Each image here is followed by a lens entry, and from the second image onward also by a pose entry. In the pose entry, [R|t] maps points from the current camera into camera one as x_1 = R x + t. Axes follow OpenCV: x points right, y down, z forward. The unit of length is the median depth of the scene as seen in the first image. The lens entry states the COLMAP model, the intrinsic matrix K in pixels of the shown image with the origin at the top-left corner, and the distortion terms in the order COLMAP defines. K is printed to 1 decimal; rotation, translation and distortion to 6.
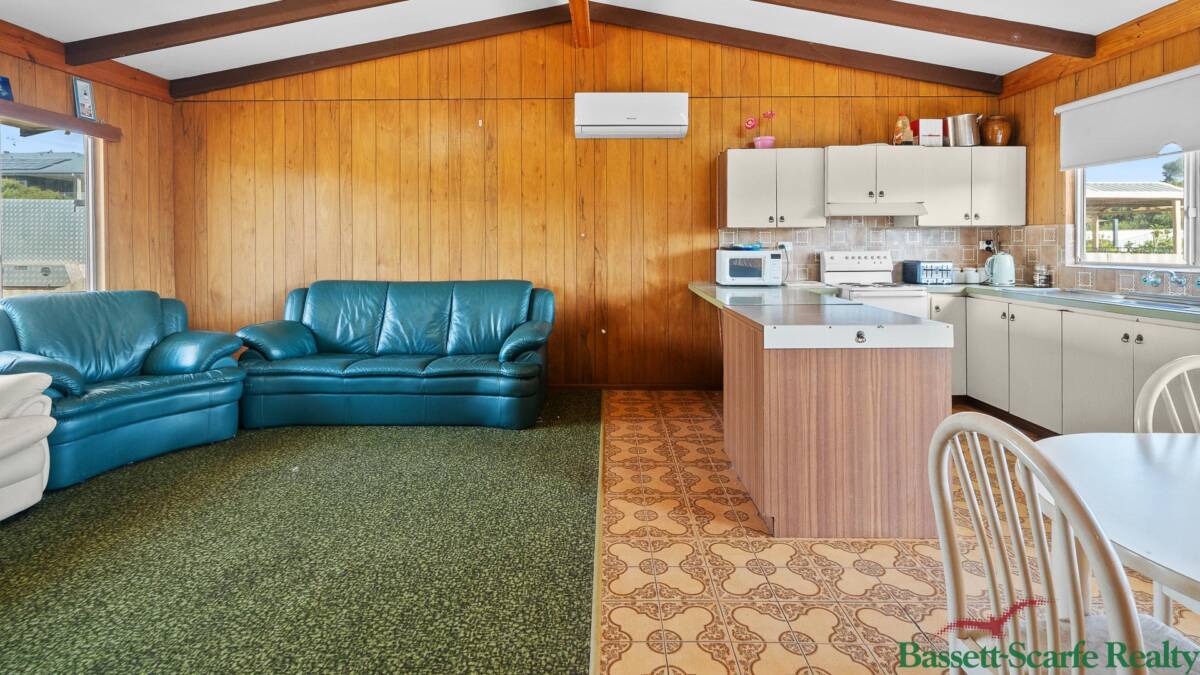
lens RADIAL K [[559.8, 0, 592.8], [0, 559.8, 246.6], [0, 0, 1]] dist [-0.000462, 0.000976]
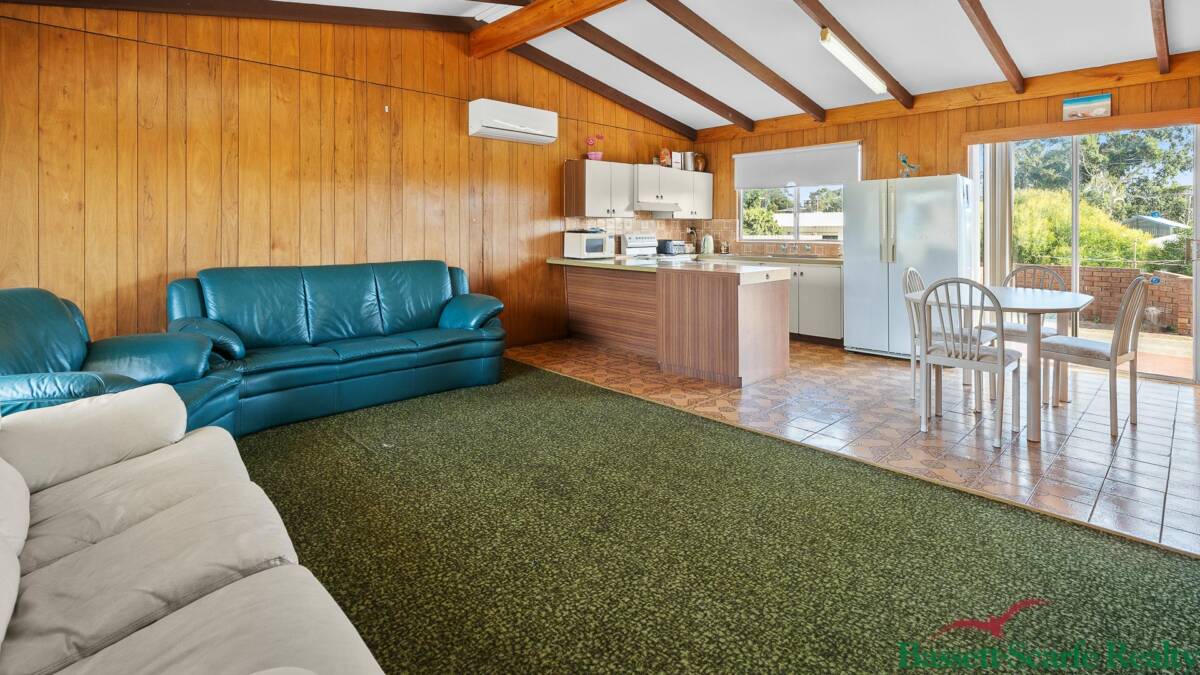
lens RADIAL K [[566.3, 0, 570.1], [0, 566.3, 231.1], [0, 0, 1]] dist [0.000212, 0.000011]
pose [[0.731224, 0.004012, 0.682126, -0.685490], [-0.002880, 0.999992, -0.002795, 0.005518], [-0.682131, 0.000080, 0.731230, 0.010855]]
